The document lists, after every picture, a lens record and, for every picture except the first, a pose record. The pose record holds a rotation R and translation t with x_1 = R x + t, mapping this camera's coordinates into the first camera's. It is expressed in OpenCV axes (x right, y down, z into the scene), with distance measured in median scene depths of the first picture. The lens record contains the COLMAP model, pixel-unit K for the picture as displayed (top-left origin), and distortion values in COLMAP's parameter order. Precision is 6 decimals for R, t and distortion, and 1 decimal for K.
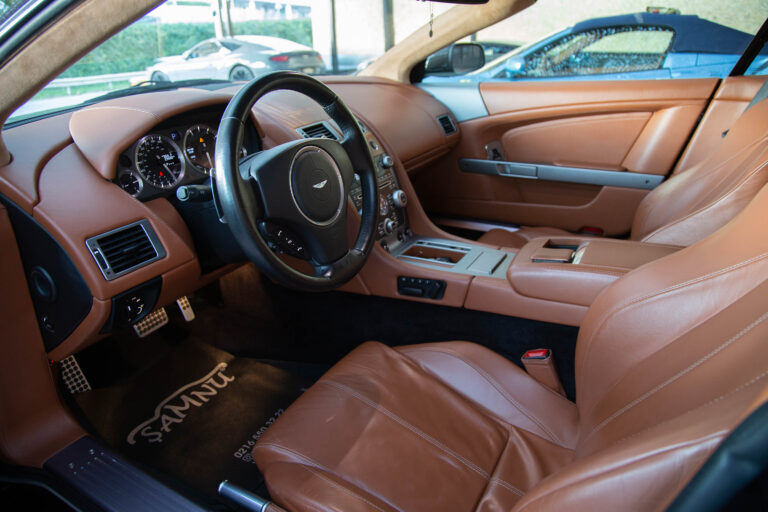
lens RADIAL K [[521.1, 0, 384.0], [0, 521.1, 256.0], [0, 0, 1]] dist [-0.084201, 0.000281]
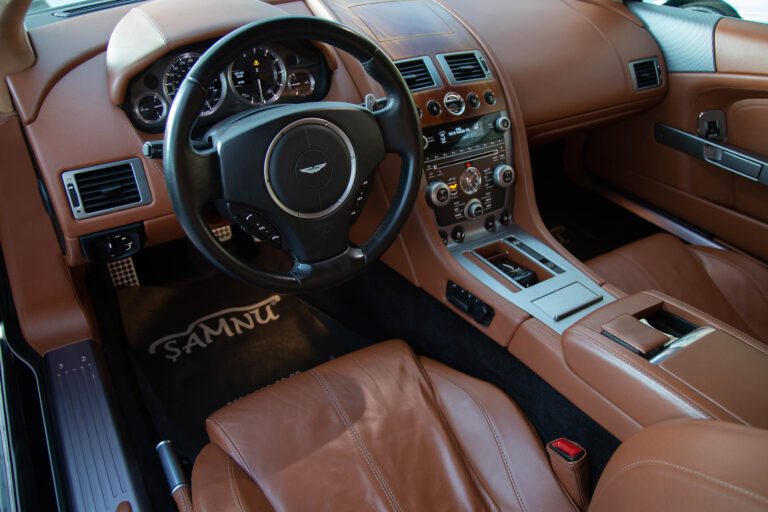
lens RADIAL K [[593.5, 0, 384.0], [0, 593.5, 256.0], [0, 0, 1]] dist [-0.054240, 0.001499]
pose [[0.880943, 0.310654, -0.356979, 0.254038], [-0.235382, 0.942071, 0.238950, -0.189425], [0.410531, -0.126475, 0.903033, 0.151703]]
